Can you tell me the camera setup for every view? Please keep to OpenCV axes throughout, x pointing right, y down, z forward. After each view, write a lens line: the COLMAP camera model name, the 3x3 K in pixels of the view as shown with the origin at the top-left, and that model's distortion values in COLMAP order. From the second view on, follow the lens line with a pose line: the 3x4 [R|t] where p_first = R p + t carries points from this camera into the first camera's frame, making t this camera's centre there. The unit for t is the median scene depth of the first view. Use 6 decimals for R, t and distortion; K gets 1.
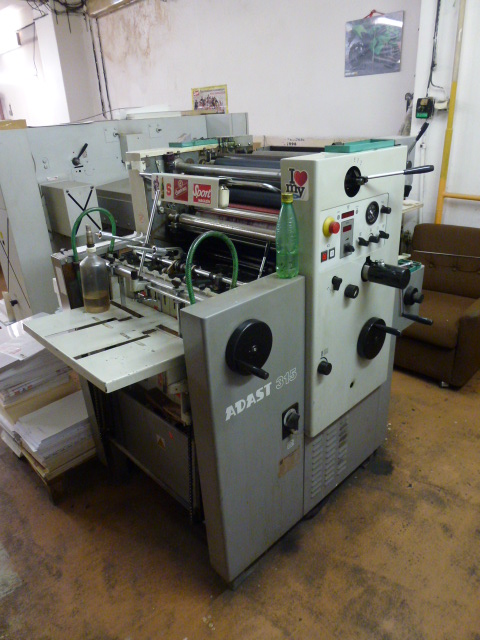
lens RADIAL K [[456.7, 0, 240.0], [0, 456.7, 320.0], [0, 0, 1]] dist [-0.052754, 0.009962]
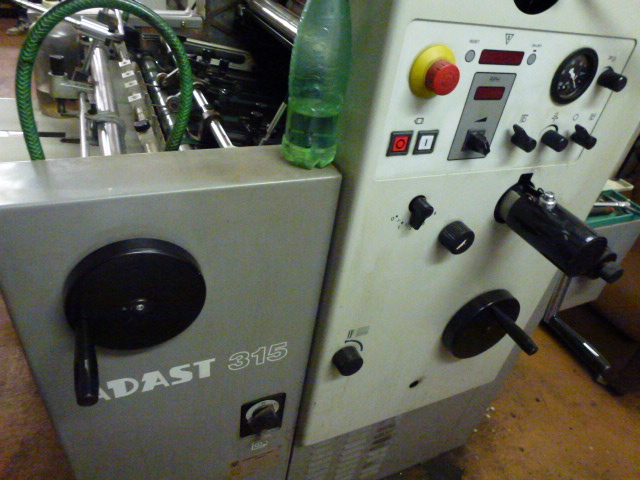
lens RADIAL K [[456.7, 0, 320.0], [0, 456.7, 240.0], [0, 0, 1]] dist [-0.052754, 0.009962]
pose [[0.921131, 0.348280, -0.173837, 0.198084], [-0.310267, 0.926615, 0.212413, -0.112744], [0.235059, -0.141724, 0.961593, 0.531118]]
